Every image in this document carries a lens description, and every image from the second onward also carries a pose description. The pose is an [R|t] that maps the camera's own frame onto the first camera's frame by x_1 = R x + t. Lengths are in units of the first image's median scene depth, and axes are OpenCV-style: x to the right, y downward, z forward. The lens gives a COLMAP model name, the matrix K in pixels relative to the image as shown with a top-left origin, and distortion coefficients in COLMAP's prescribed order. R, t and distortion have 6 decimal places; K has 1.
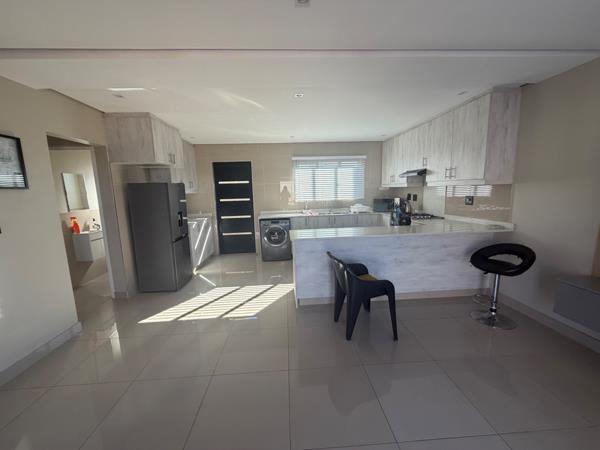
lens RADIAL K [[239.9, 0, 297.9], [0, 239.9, 225.3], [0, 0, 1]] dist [-0.000081, -0.000121]
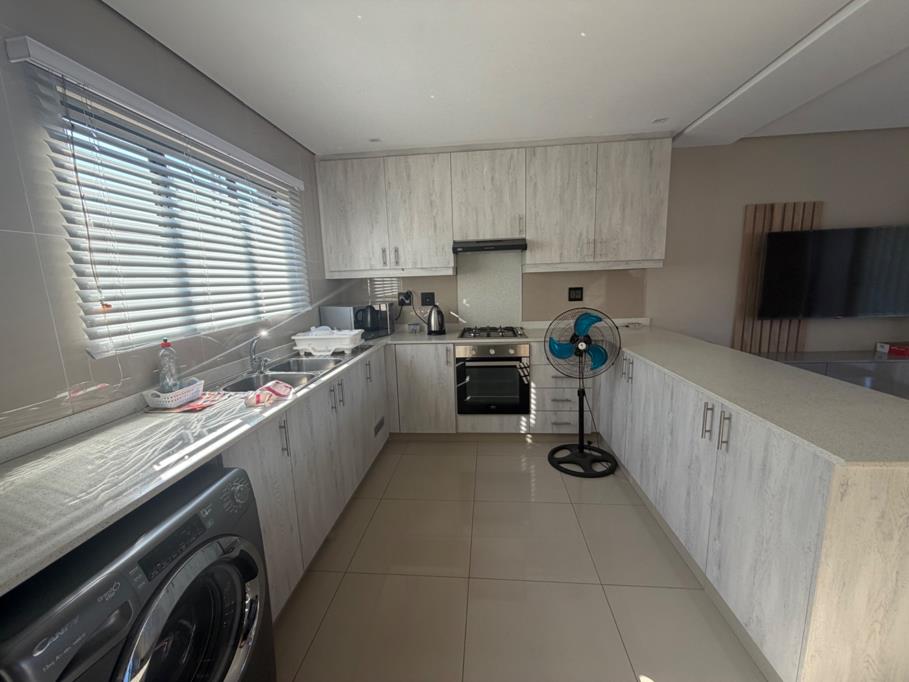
lens RADIAL K [[363.5, 0, 451.4], [0, 363.5, 341.4], [0, 0, 1]] dist [-0.000081, -0.000121]
pose [[0.151110, -0.142907, 0.978133, -0.356554], [0.174034, 0.977885, 0.115985, -0.160498], [-0.973077, 0.152702, 0.172638, 1.245724]]
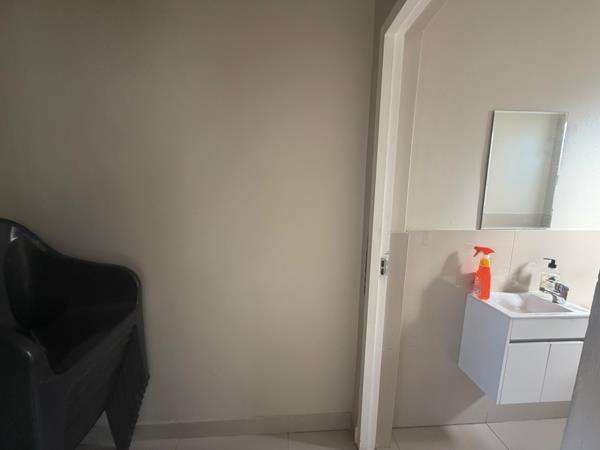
lens RADIAL K [[239.9, 0, 297.9], [0, 239.9, 225.3], [0, 0, 1]] dist [-0.000081, -0.000121]
pose [[0.001336, 0.184038, -0.982918, -0.221768], [-0.157010, 0.970766, 0.181550, -0.029486], [0.987596, 0.154086, 0.030192, 0.262307]]
